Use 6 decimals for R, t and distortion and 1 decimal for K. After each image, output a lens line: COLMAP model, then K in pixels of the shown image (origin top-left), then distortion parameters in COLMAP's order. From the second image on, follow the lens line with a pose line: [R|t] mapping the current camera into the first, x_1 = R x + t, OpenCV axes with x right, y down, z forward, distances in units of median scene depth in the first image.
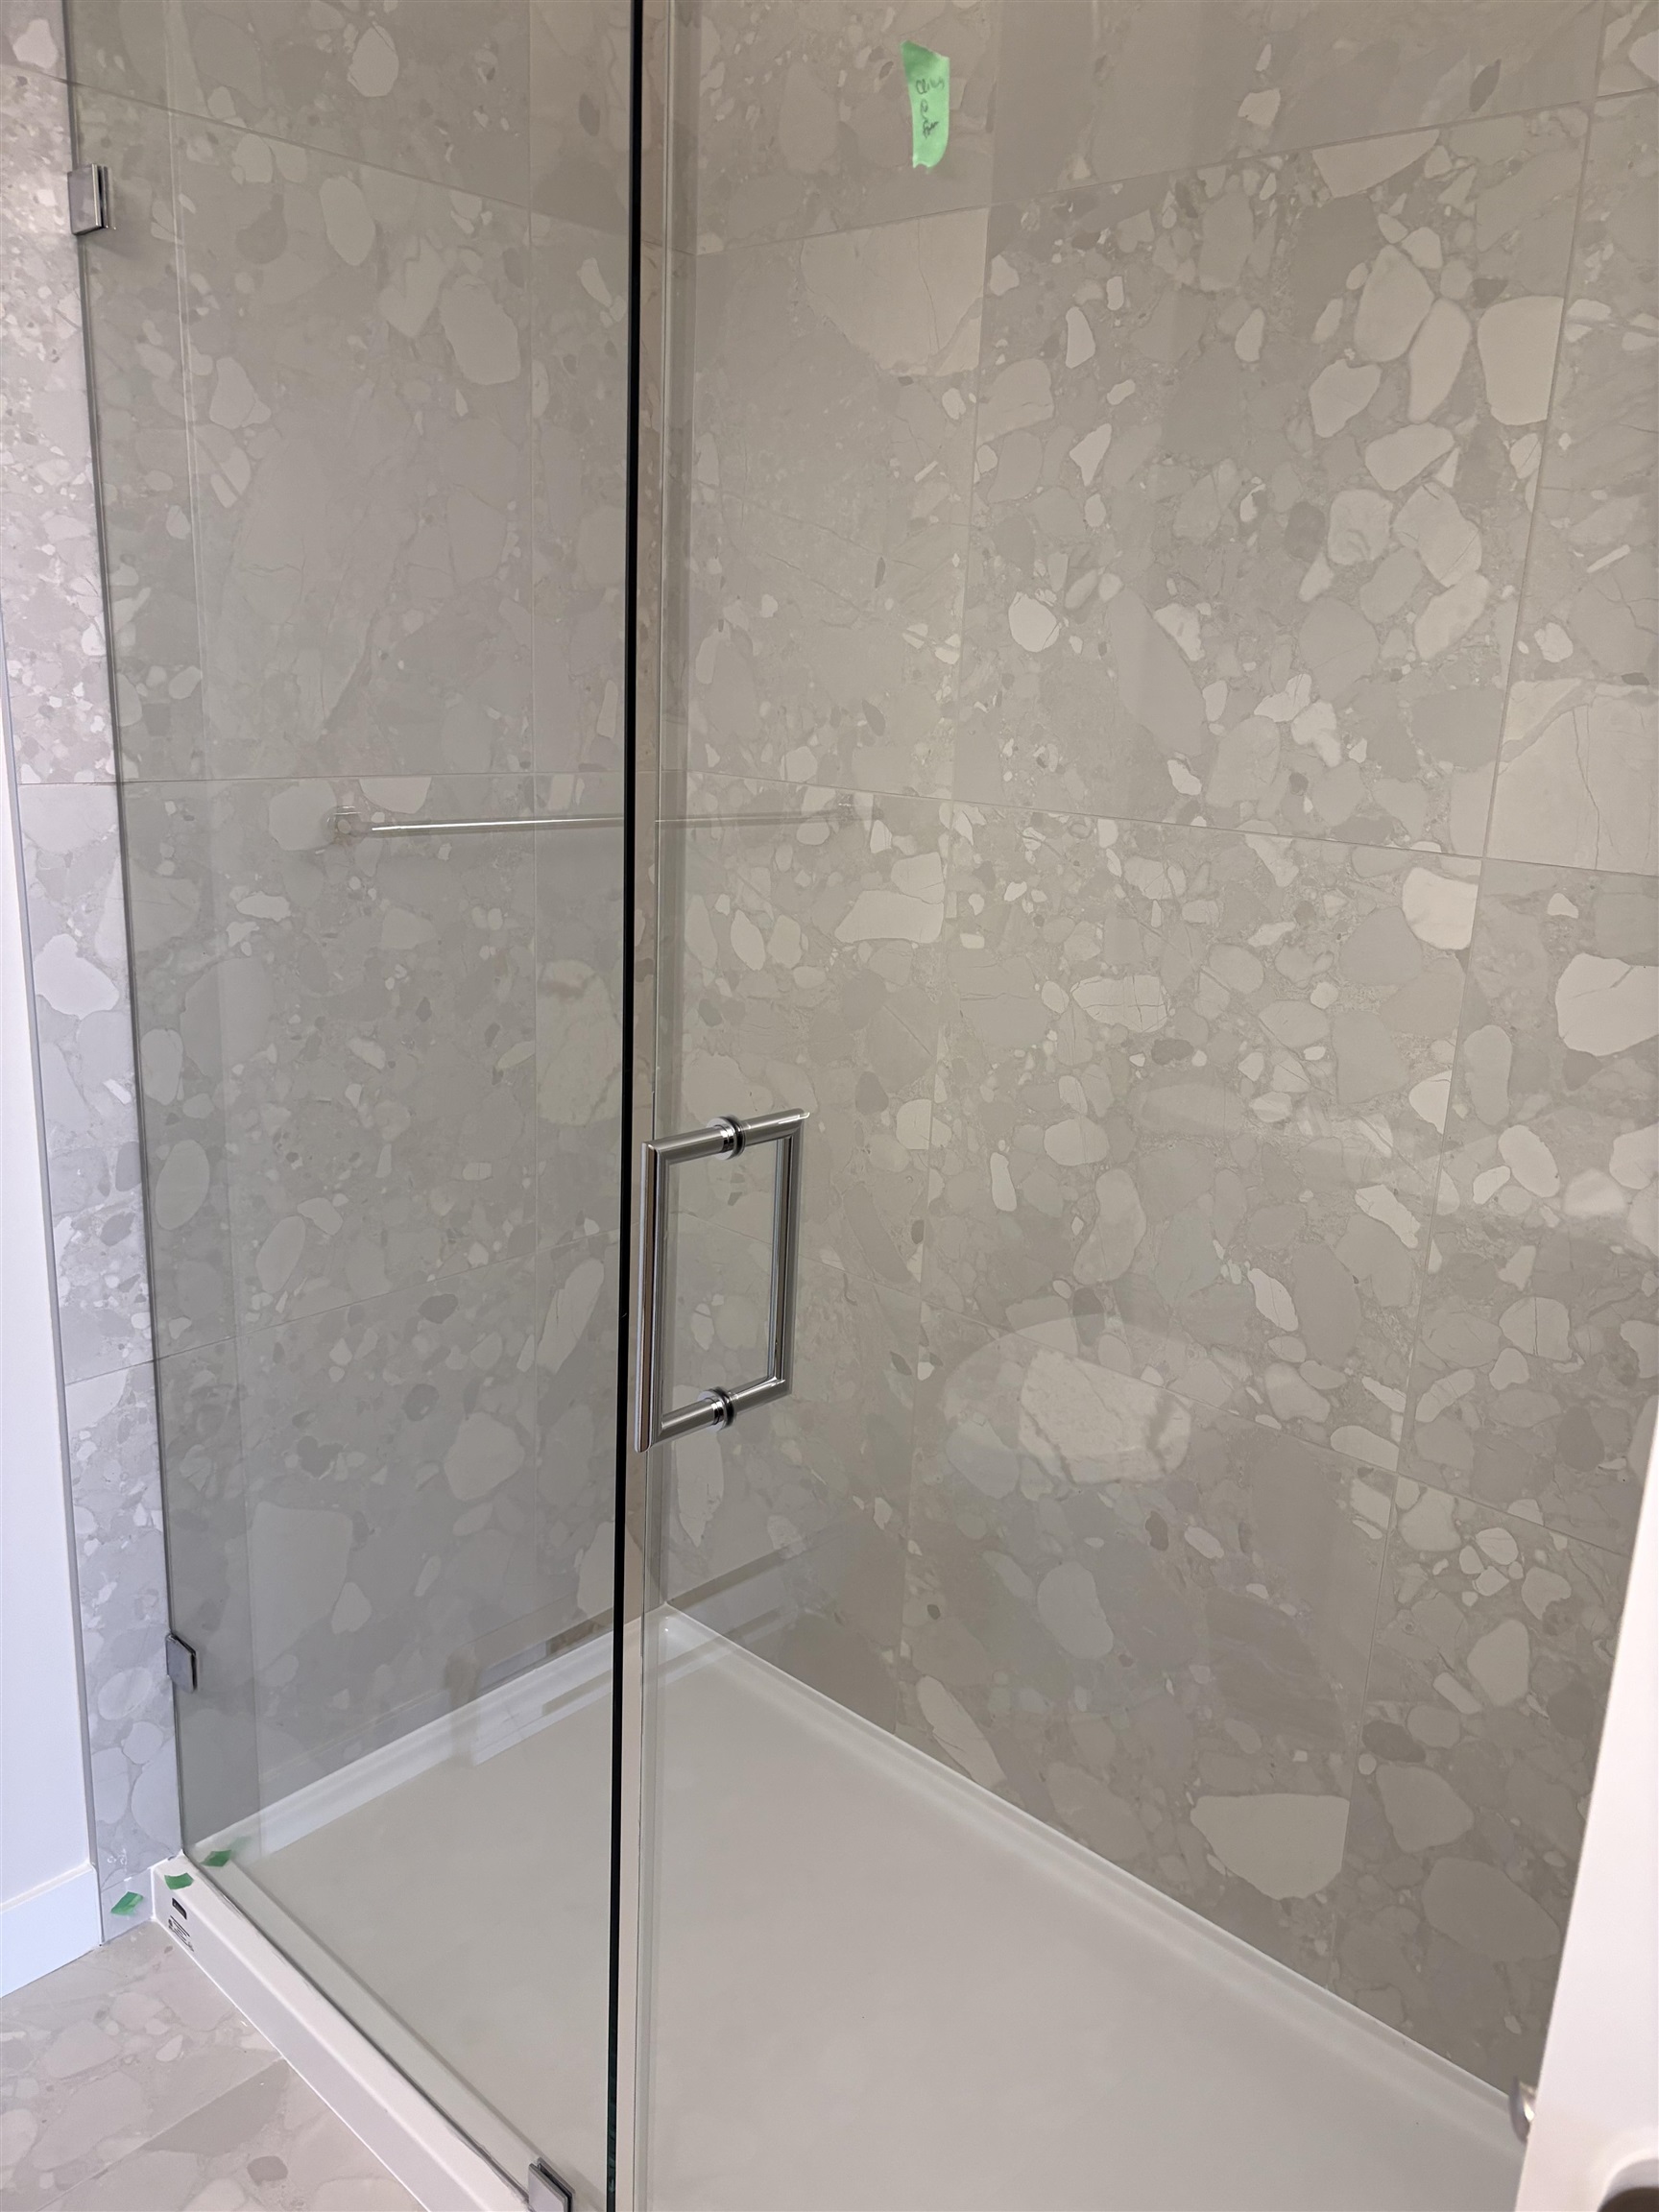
lens RADIAL K [[1657.0, 0, 821.4], [0, 1657.0, 1101.5], [0, 0, 1]] dist [0.049461, -0.053416]
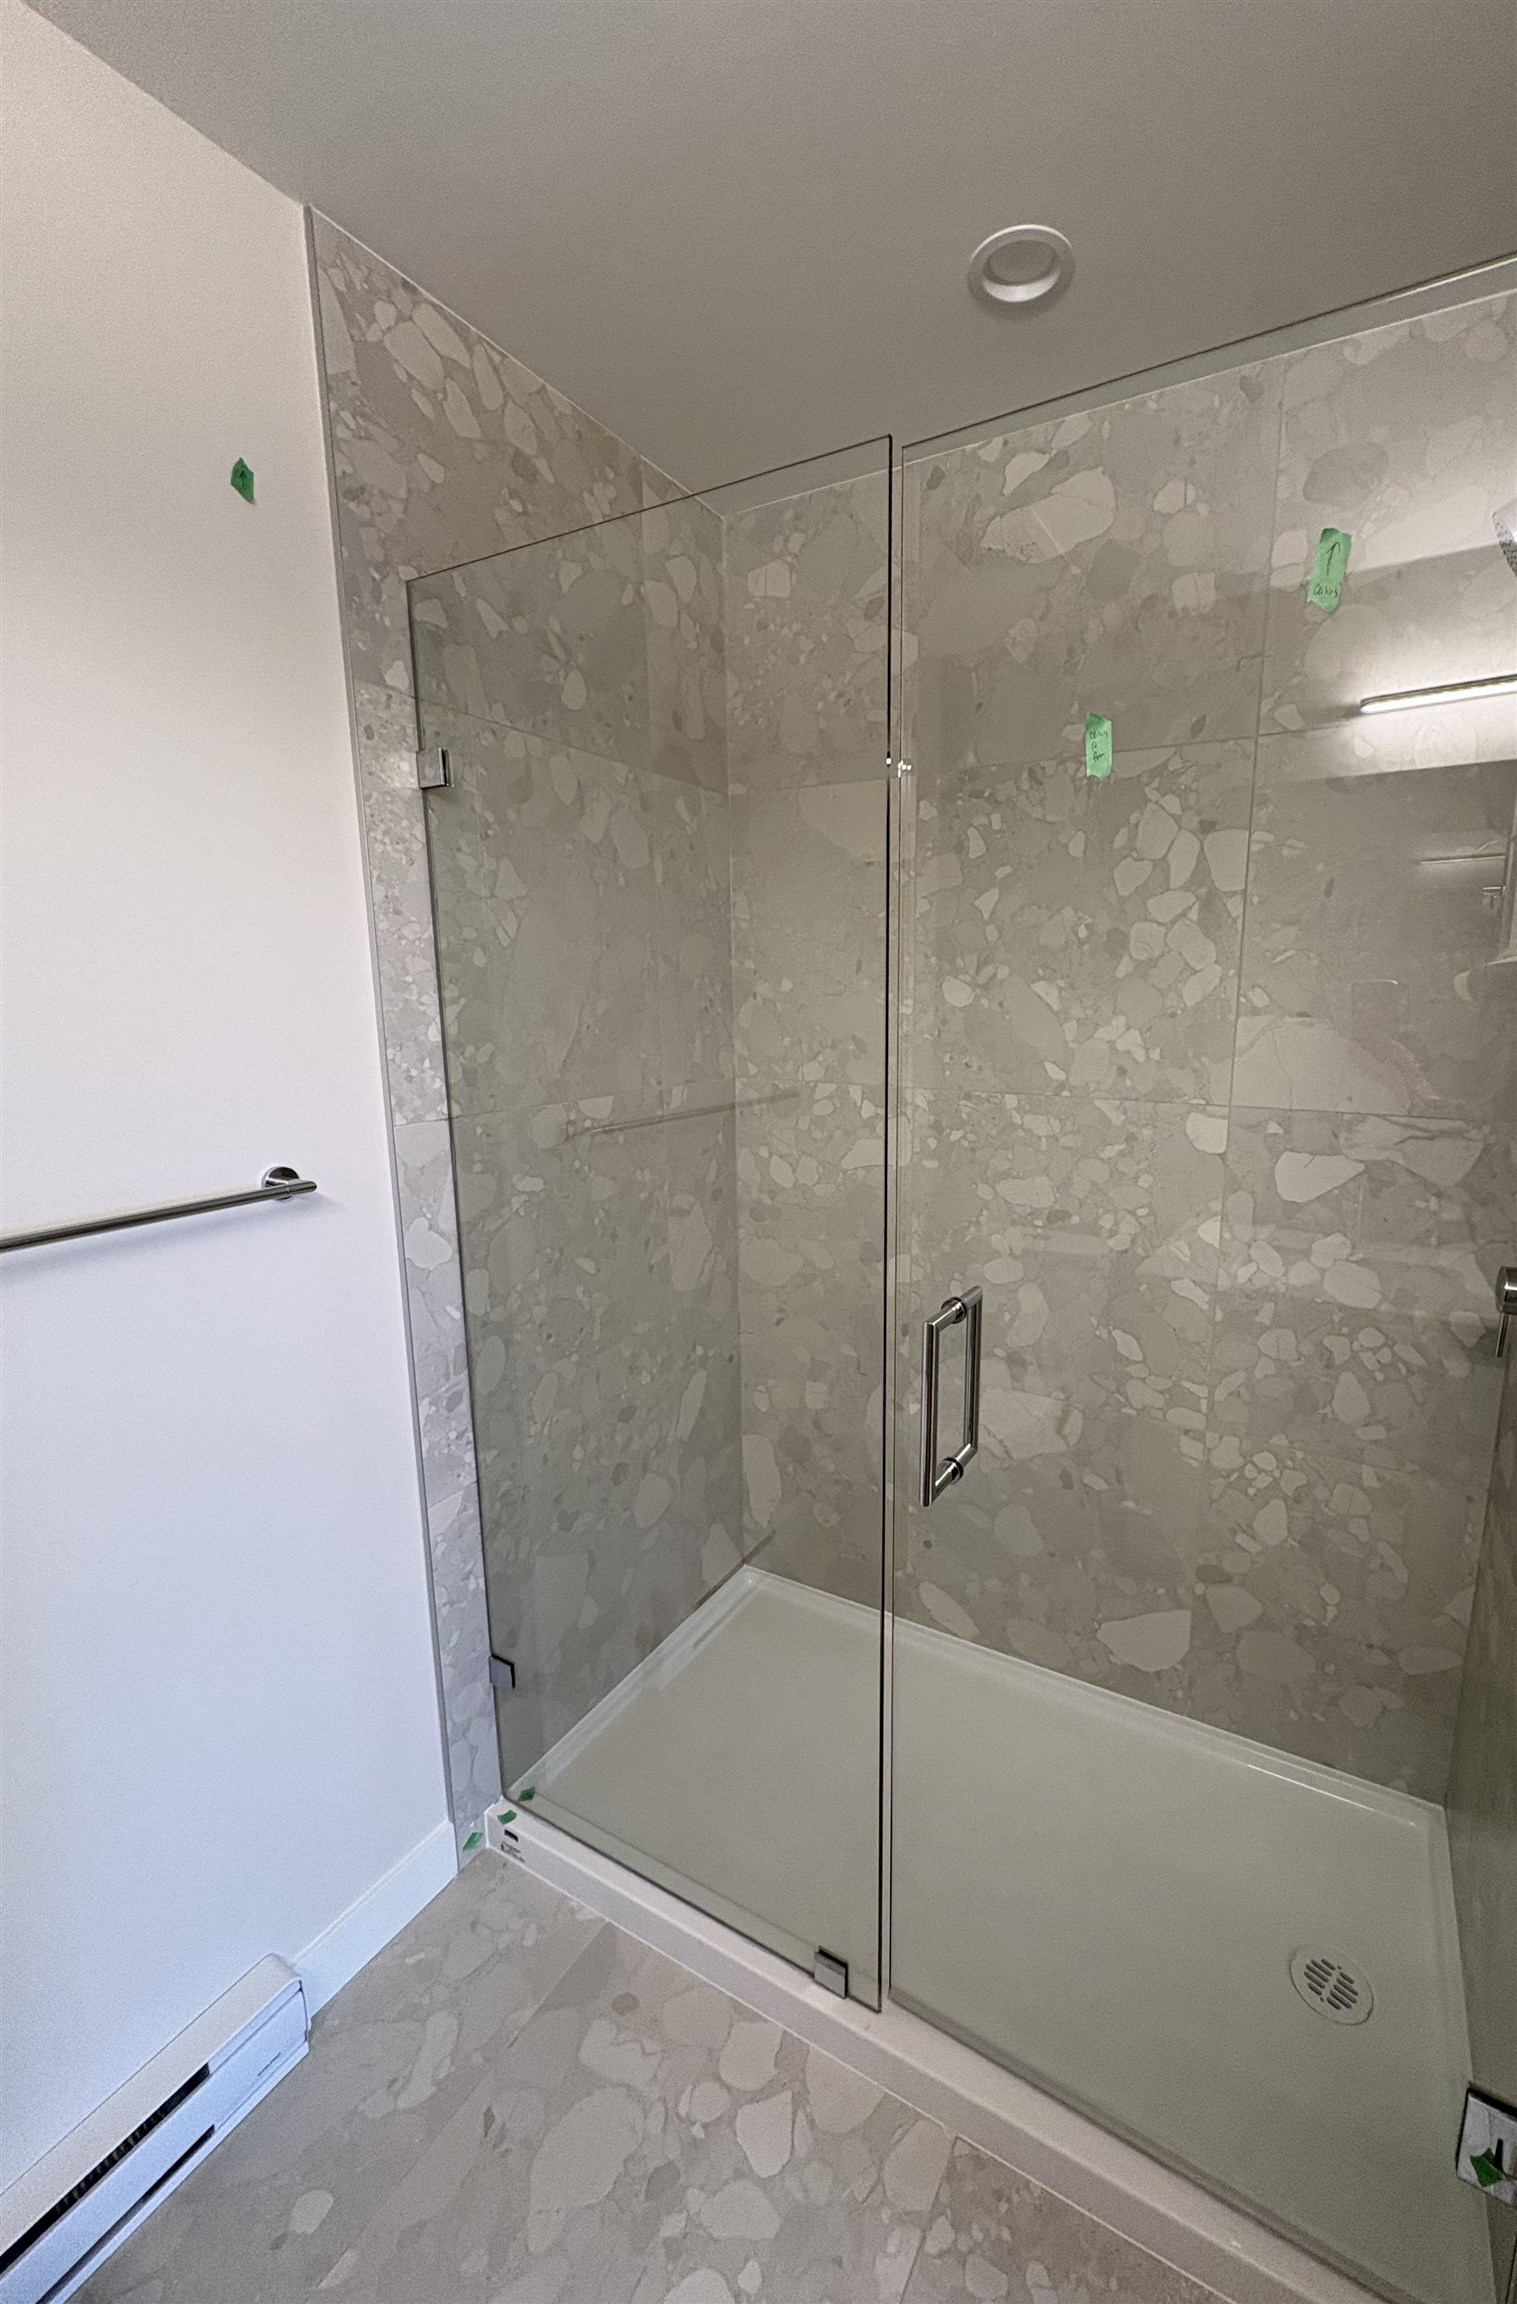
lens RADIAL K [[905.0, 0, 763.7], [0, 905.0, 1141.9], [0, 0, 1]] dist [-0.002759, -0.000189]
pose [[0.966616, -0.085504, 0.241542, -0.337909], [0.103440, 0.992667, -0.062553, -0.083097], [-0.234423, 0.085450, 0.968372, 0.098087]]
